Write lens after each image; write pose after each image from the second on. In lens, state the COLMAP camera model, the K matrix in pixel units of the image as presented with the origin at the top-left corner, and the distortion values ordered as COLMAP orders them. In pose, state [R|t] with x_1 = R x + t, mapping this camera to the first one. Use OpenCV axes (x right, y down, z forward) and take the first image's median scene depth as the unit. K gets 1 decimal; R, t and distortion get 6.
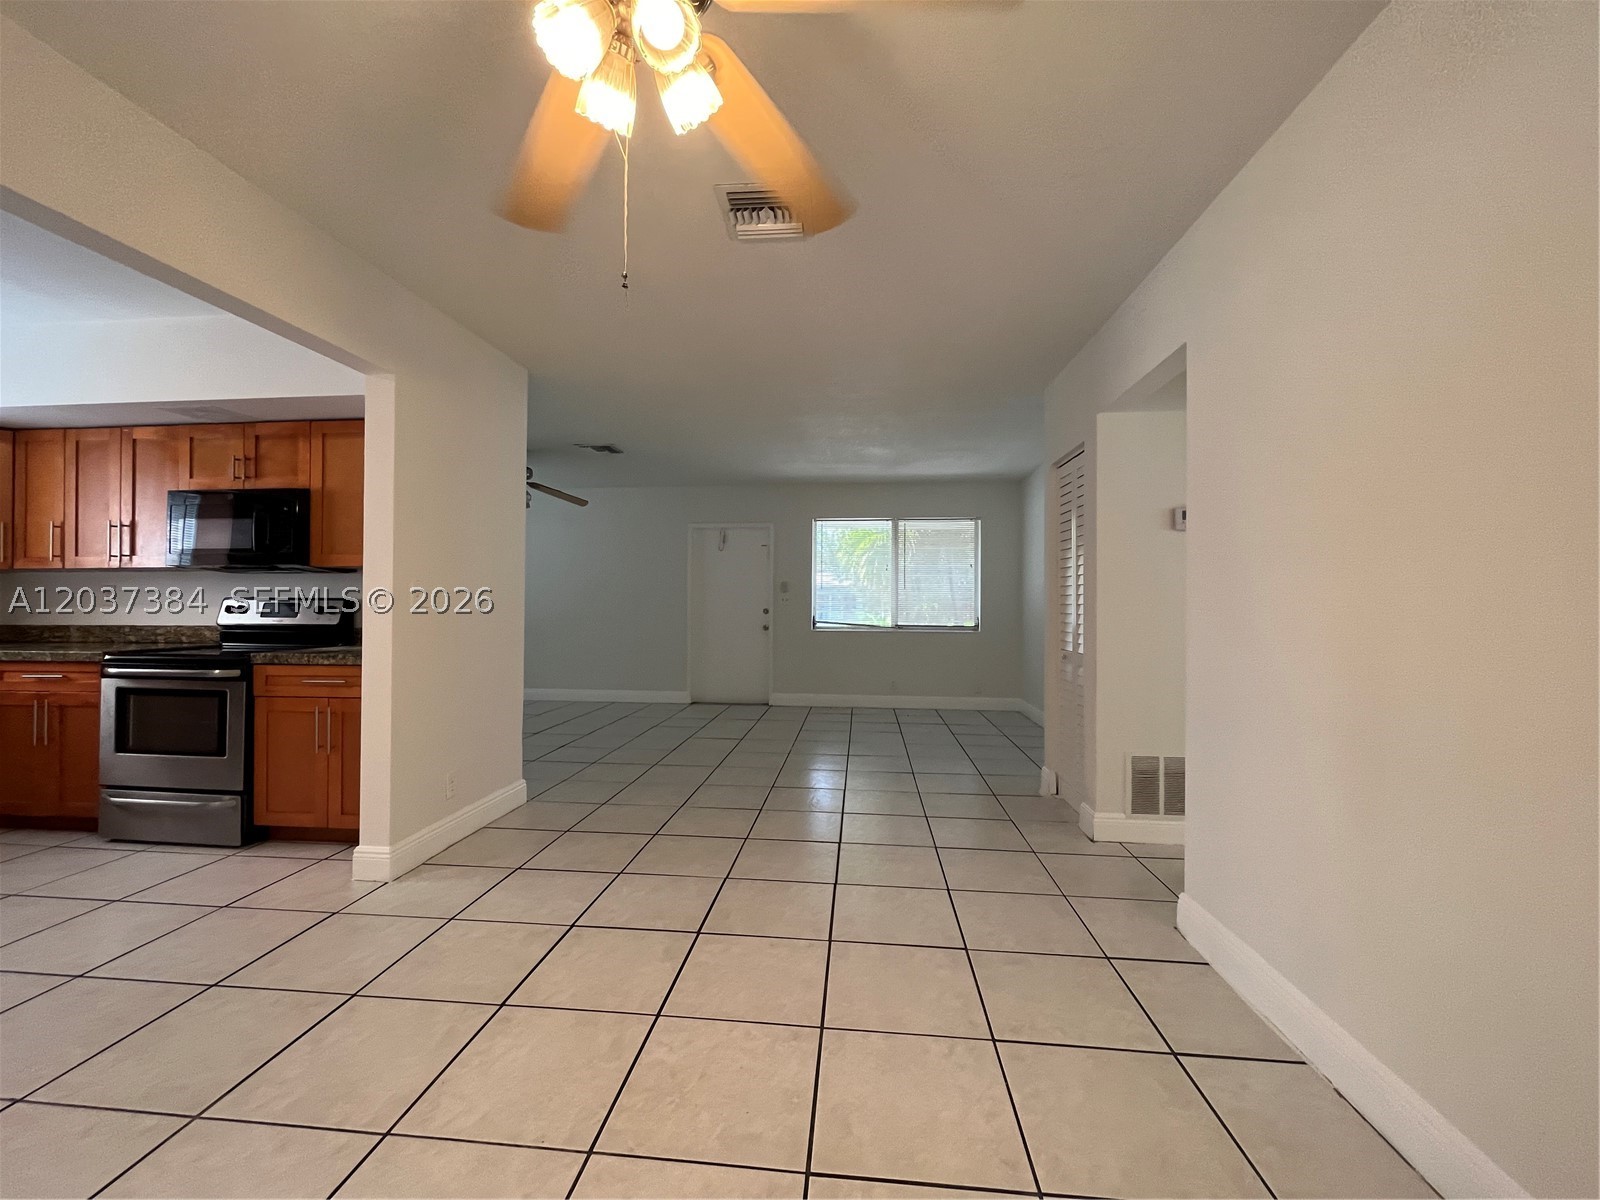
lens RADIAL K [[646.7, 0, 800.8], [0, 646.7, 599.9], [0, 0, 1]] dist [-0.002599, 0.000010]
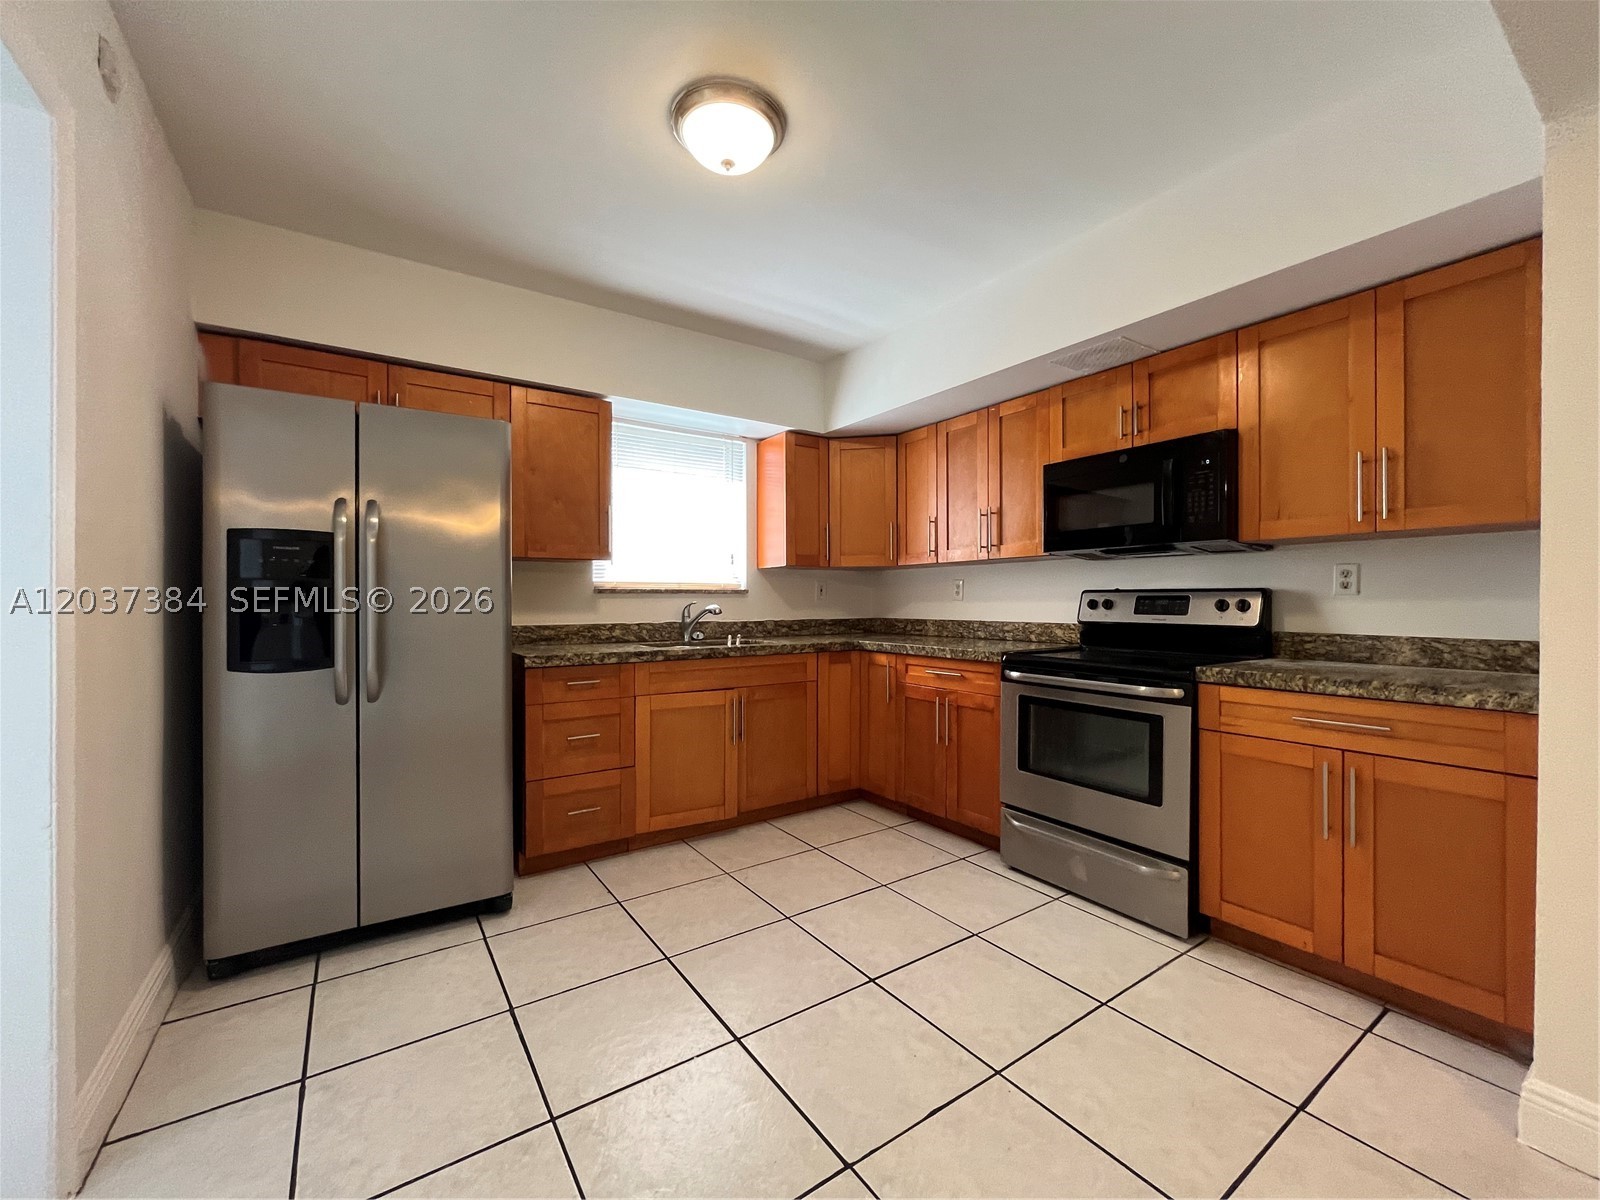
lens RADIAL K [[646.7, 0, 791.4], [0, 646.7, 600.1], [0, 0, 1]] dist [-0.002599, 0.000010]
pose [[0.633305, -0.003576, -0.773894, -0.549969], [0.006383, 0.999979, 0.000604, 0.007395], [0.773876, -0.005322, 0.633315, 0.204872]]
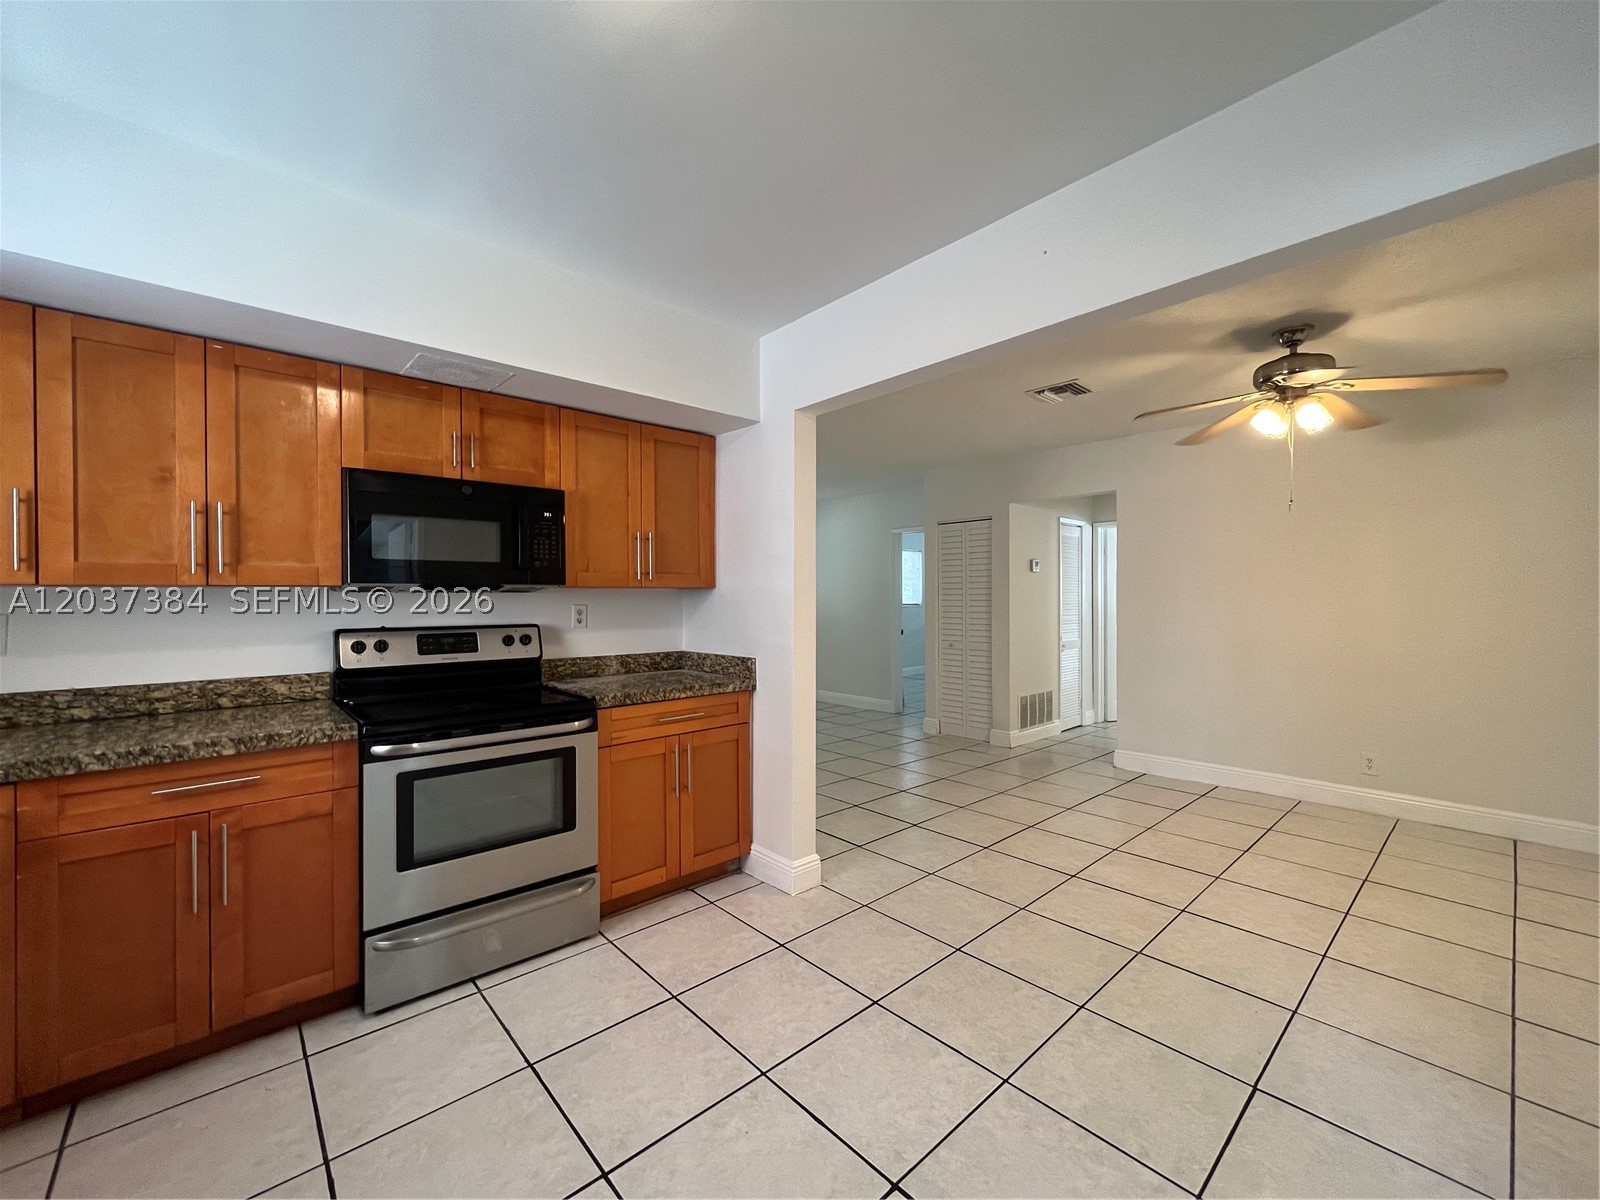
lens RADIAL K [[646.7, 0, 813.3], [0, 646.7, 598.3], [0, 0, 1]] dist [-0.002599, 0.000010]
pose [[0.667280, -0.005191, 0.744789, -1.195018], [0.003932, 0.999986, 0.003447, -0.039802], [-0.744797, 0.000628, 0.667291, 0.232943]]
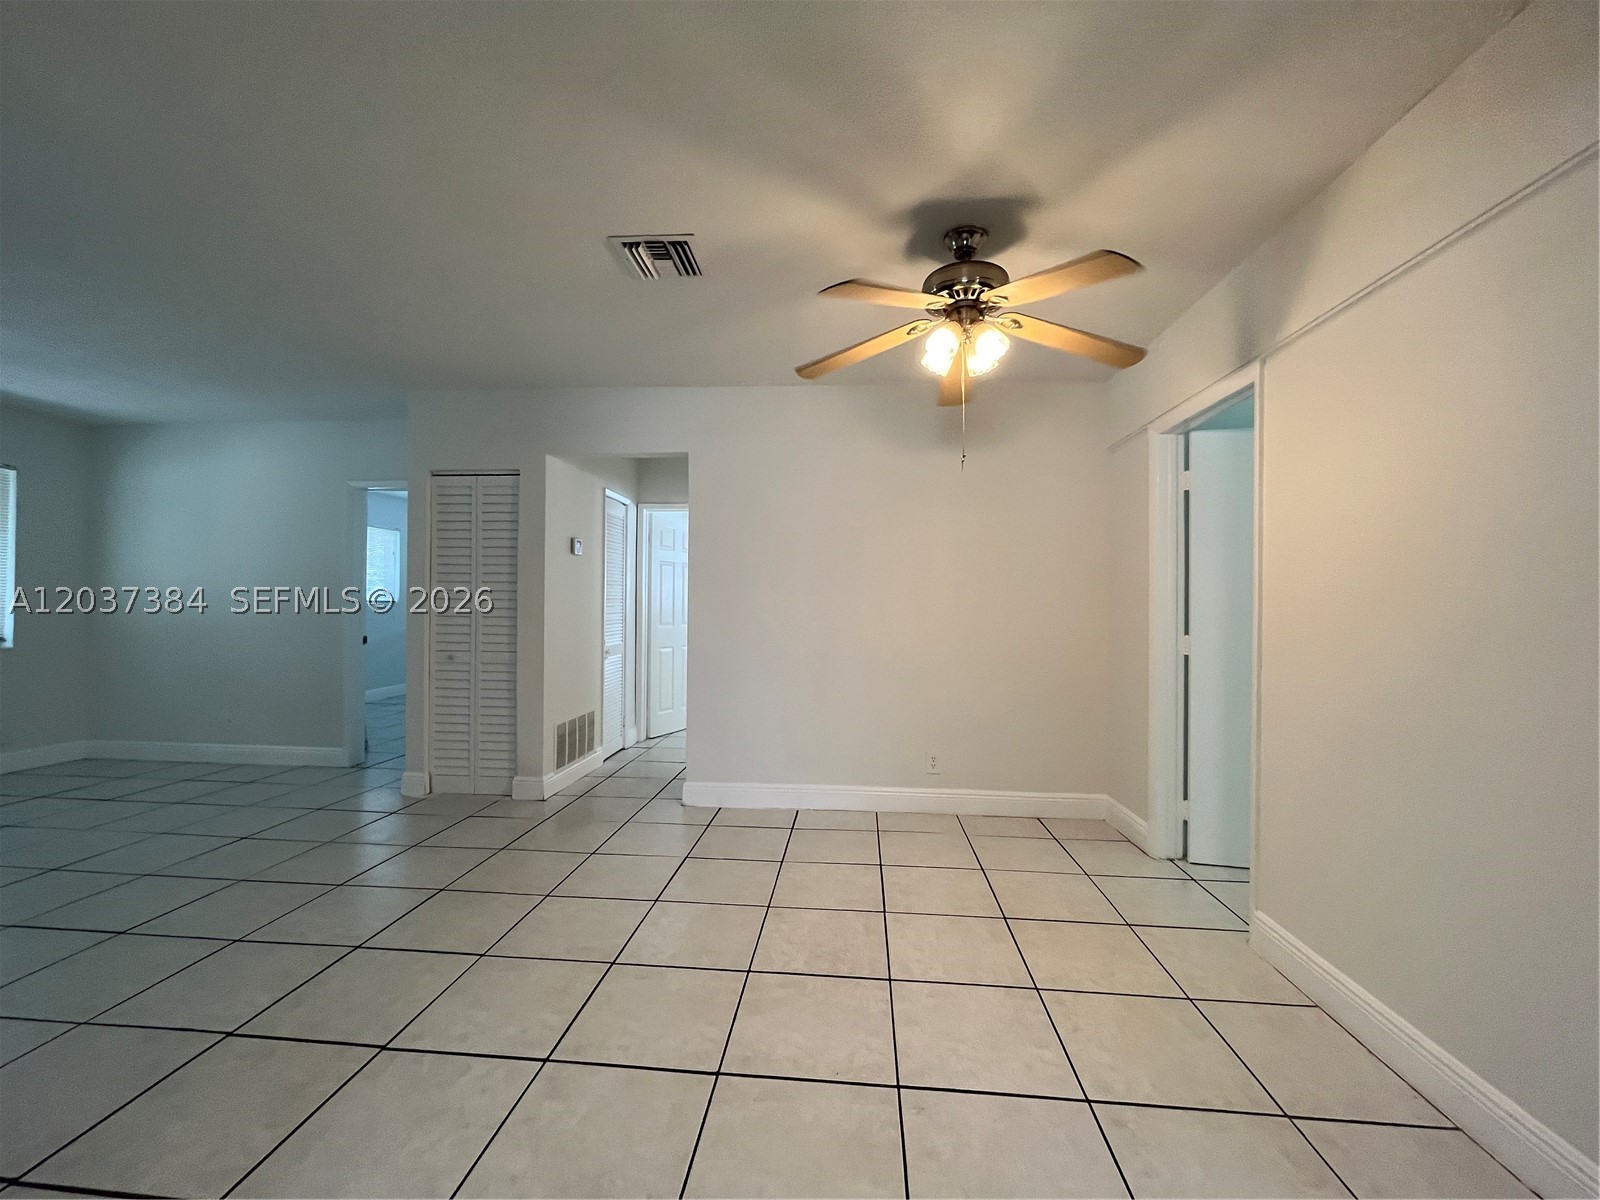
lens RADIAL K [[646.7, 0, 792.0], [0, 646.7, 599.7], [0, 0, 1]] dist [-0.002599, 0.000010]
pose [[0.015382, 0.002317, 0.999879, -0.771662], [-0.008721, 0.999960, -0.002183, -0.011302], [-0.999844, -0.008687, 0.015402, 0.509854]]
